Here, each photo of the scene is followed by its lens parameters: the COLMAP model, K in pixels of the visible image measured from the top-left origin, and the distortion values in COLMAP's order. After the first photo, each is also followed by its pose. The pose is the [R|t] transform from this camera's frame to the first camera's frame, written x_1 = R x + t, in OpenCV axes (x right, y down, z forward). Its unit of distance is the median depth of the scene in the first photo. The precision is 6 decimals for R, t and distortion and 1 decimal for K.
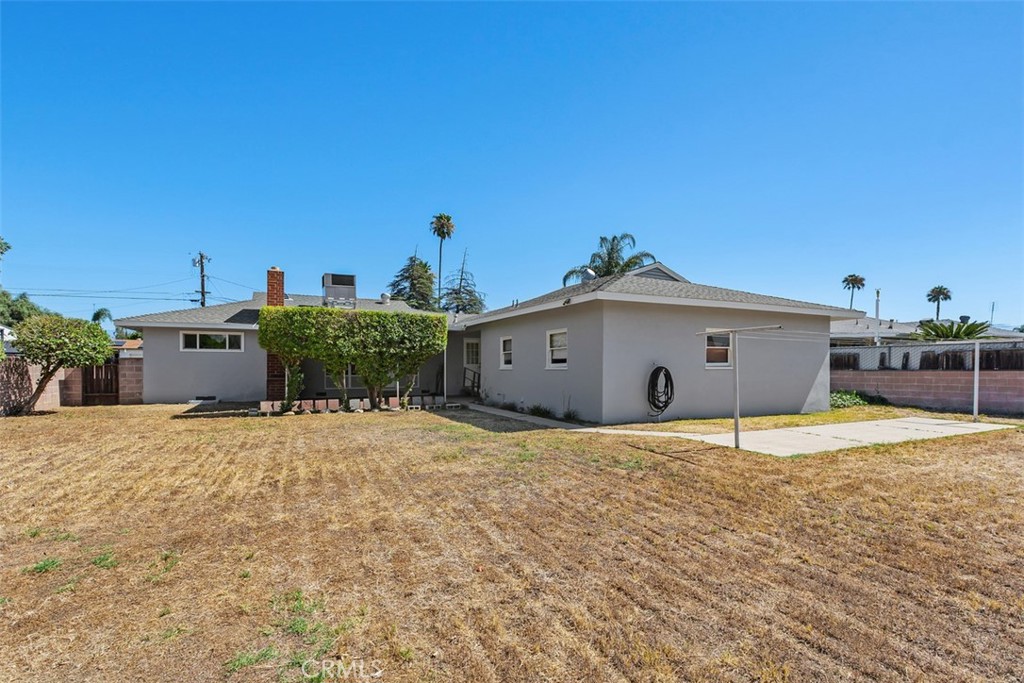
lens RADIAL K [[475.0, 0, 542.1], [0, 475.0, 369.7], [0, 0, 1]] dist [0.005003, -0.000540]
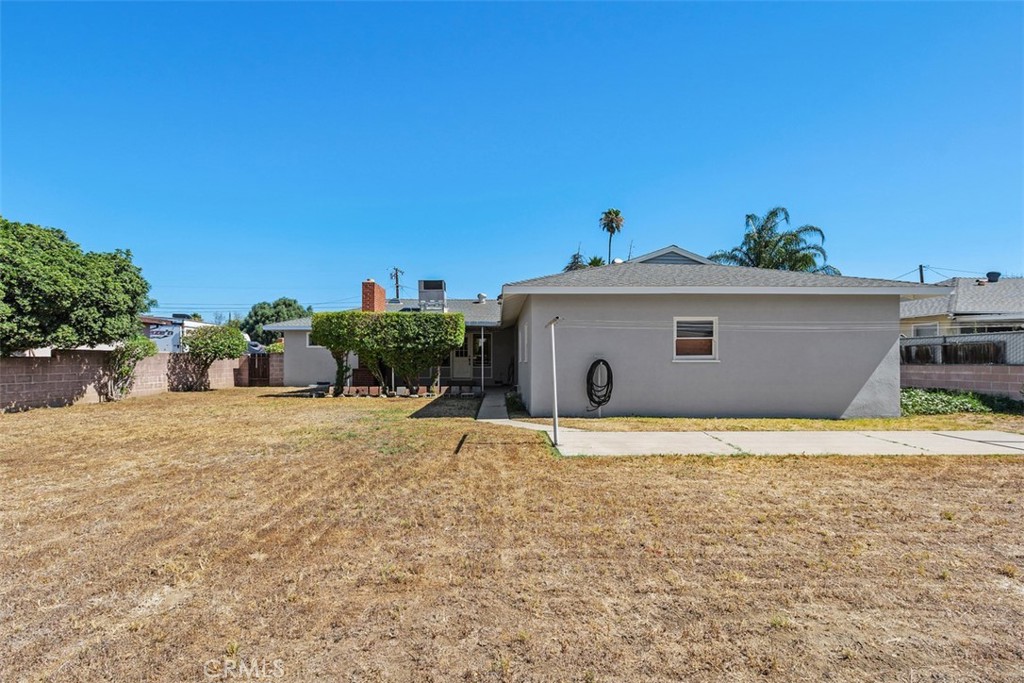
lens RADIAL K [[475.0, 0, 539.0], [0, 475.0, 360.0], [0, 0, 1]] dist [0.005003, -0.000540]
pose [[0.912870, 0.001451, -0.408248, 0.422415], [-0.003384, 0.999986, -0.004012, -0.001086], [0.408236, 0.005044, 0.912862, 0.058764]]
